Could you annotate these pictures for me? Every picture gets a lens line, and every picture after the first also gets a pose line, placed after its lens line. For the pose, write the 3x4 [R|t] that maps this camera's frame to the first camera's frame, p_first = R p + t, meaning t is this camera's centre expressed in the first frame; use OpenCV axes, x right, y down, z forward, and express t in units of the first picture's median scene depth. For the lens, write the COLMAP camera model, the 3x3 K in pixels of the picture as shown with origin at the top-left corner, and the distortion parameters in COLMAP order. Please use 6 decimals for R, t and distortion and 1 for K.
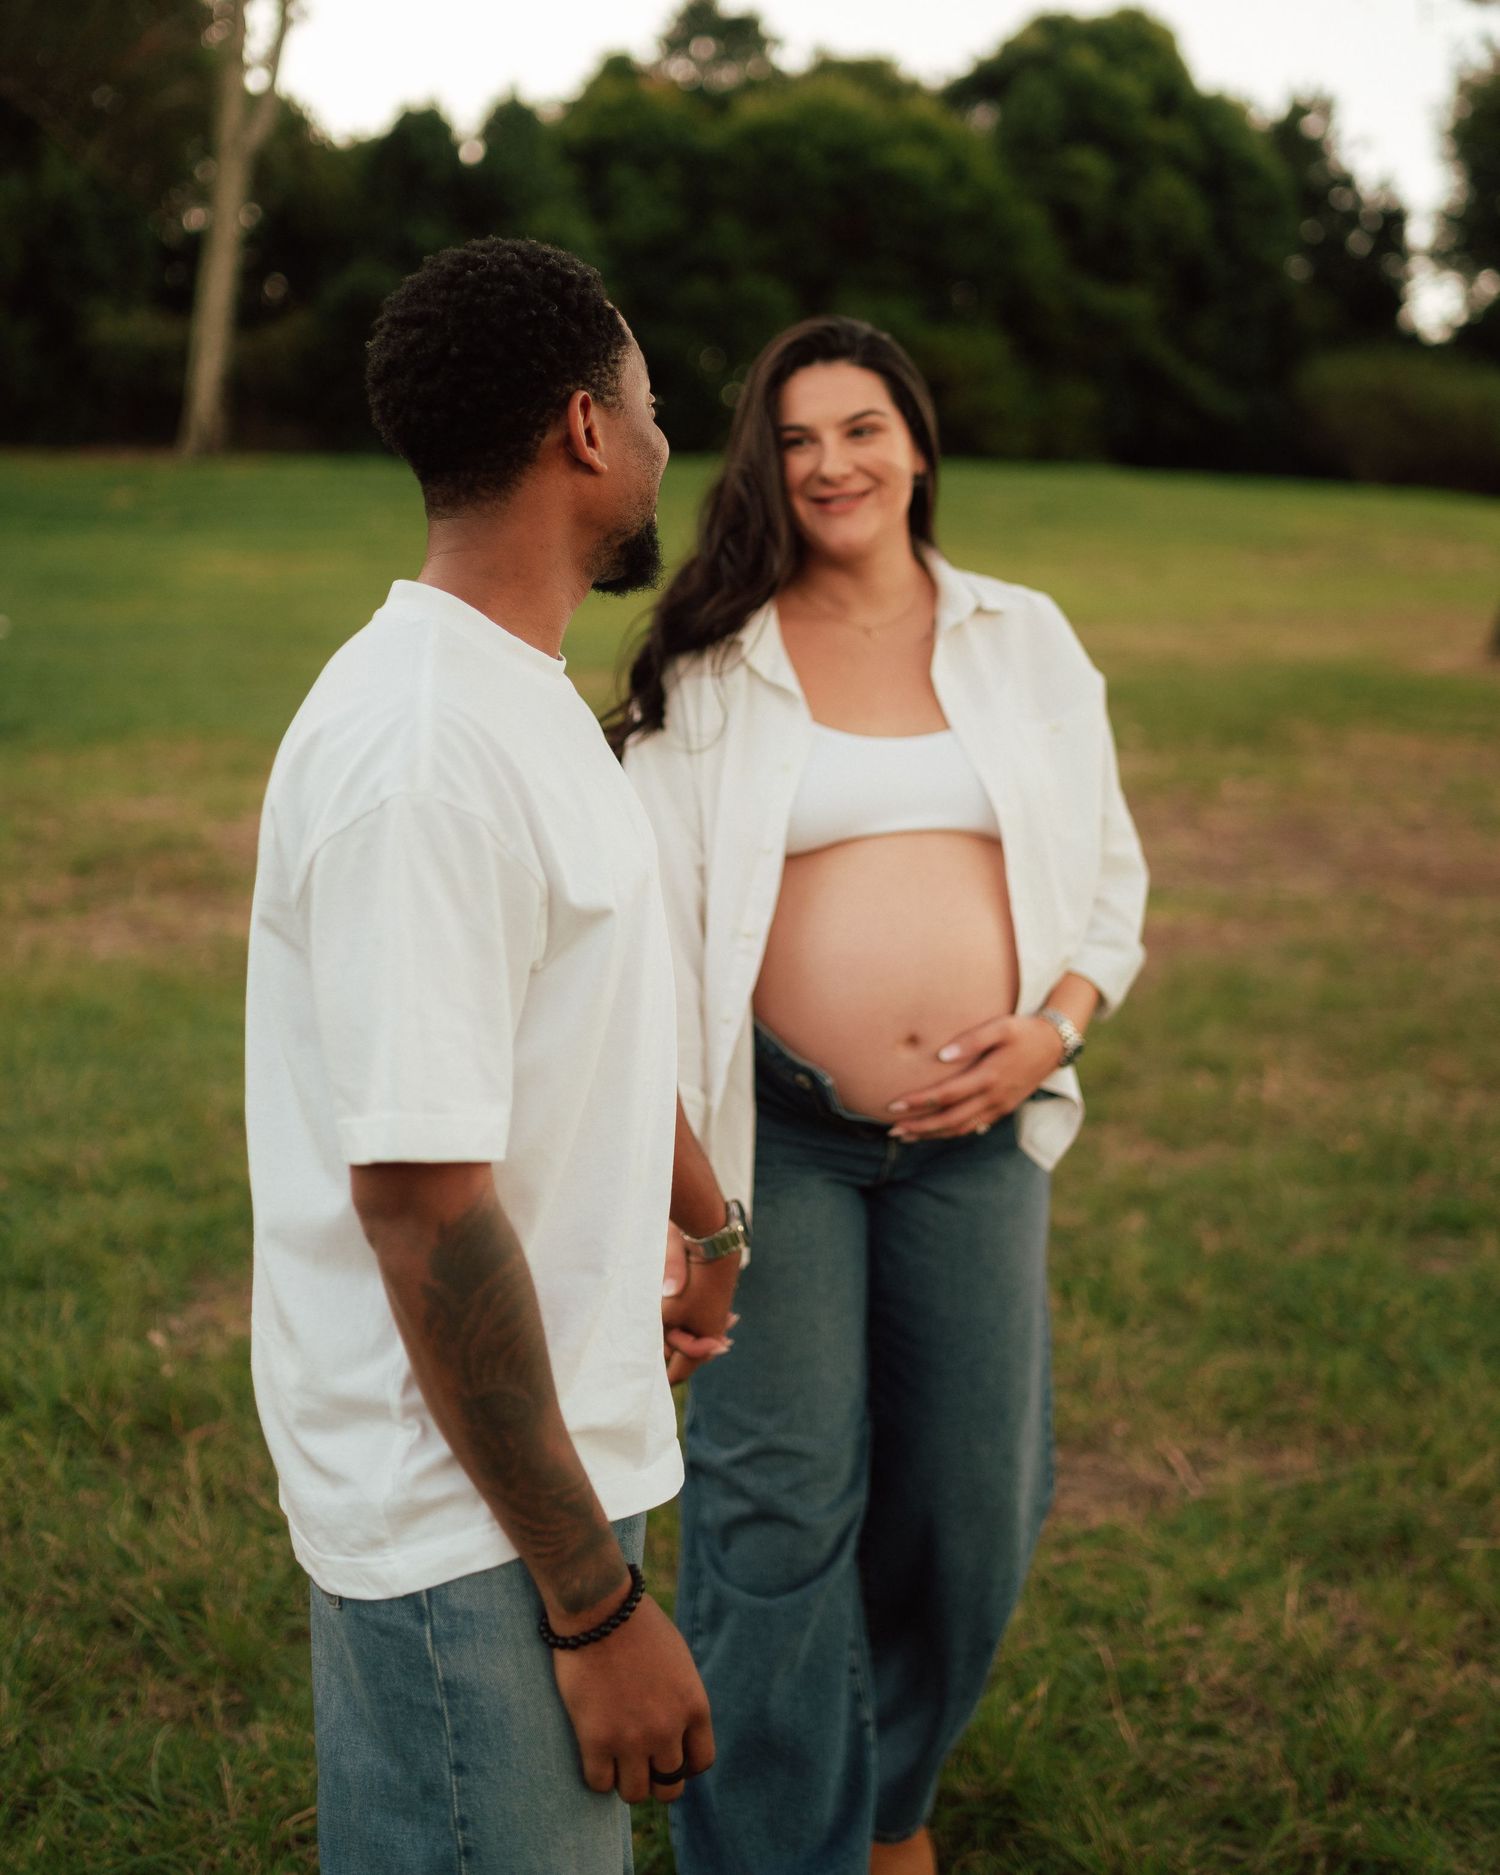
lens RADIAL K [[2047.2, 0, 752.6], [0, 2047.2, 901.5], [0, 0, 1]] dist [-0.028737, 0.005502]
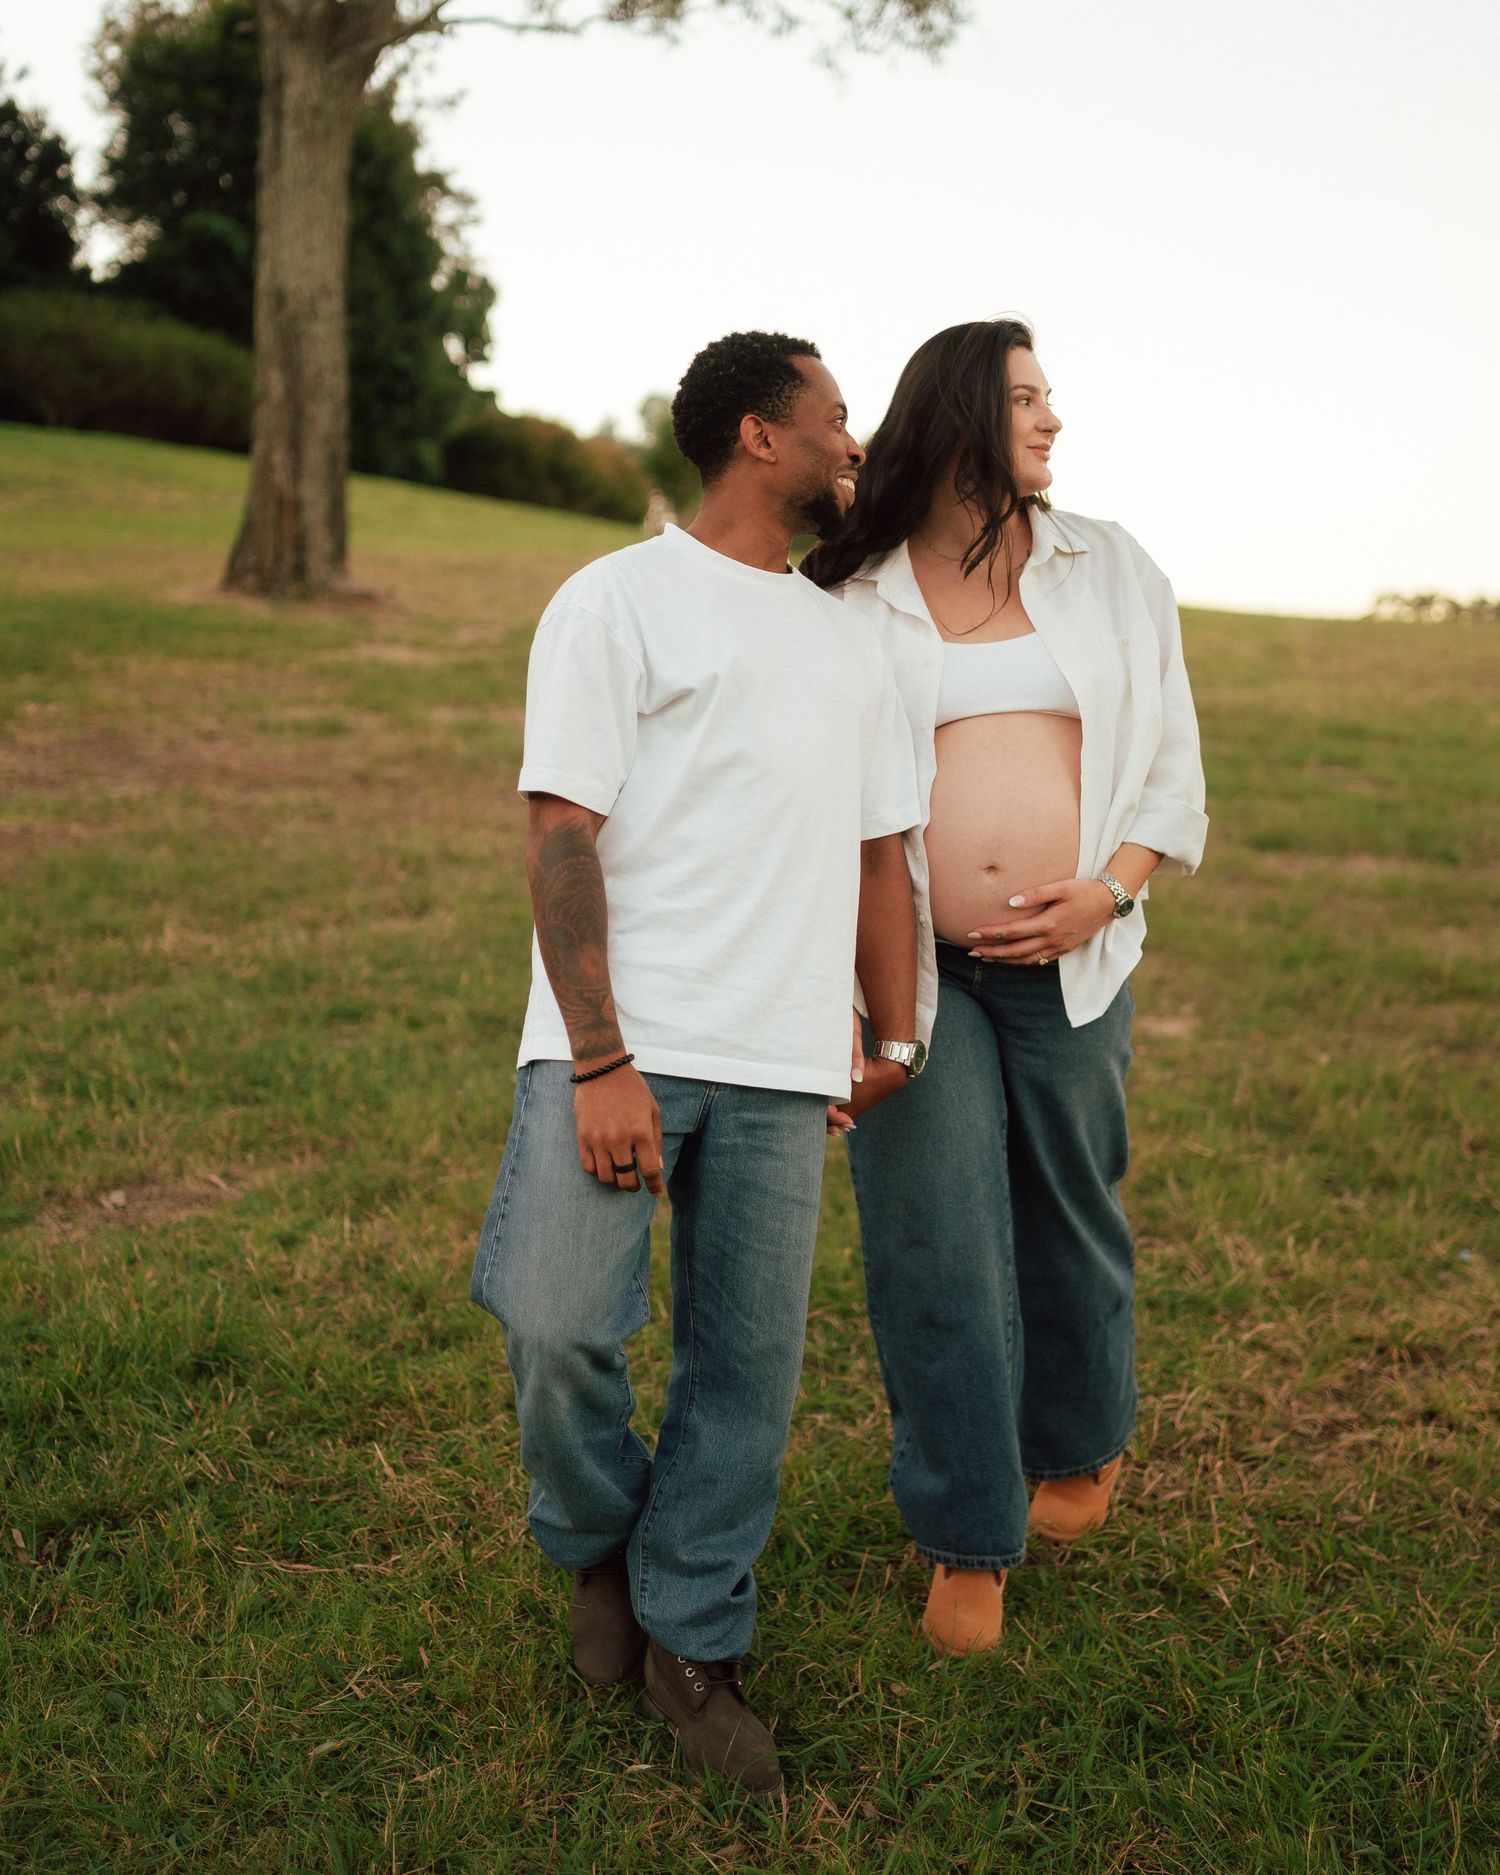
lens RADIAL K [[2047.2, 0, 752.6], [0, 2047.2, 901.5], [0, 0, 1]] dist [-0.028737, 0.005502]
pose [[0.813470, -0.090739, 0.574485, -0.150501], [0.074176, 0.995875, 0.052263, 0.031471], [-0.576857, 0.000098, 0.816845, -0.164623]]
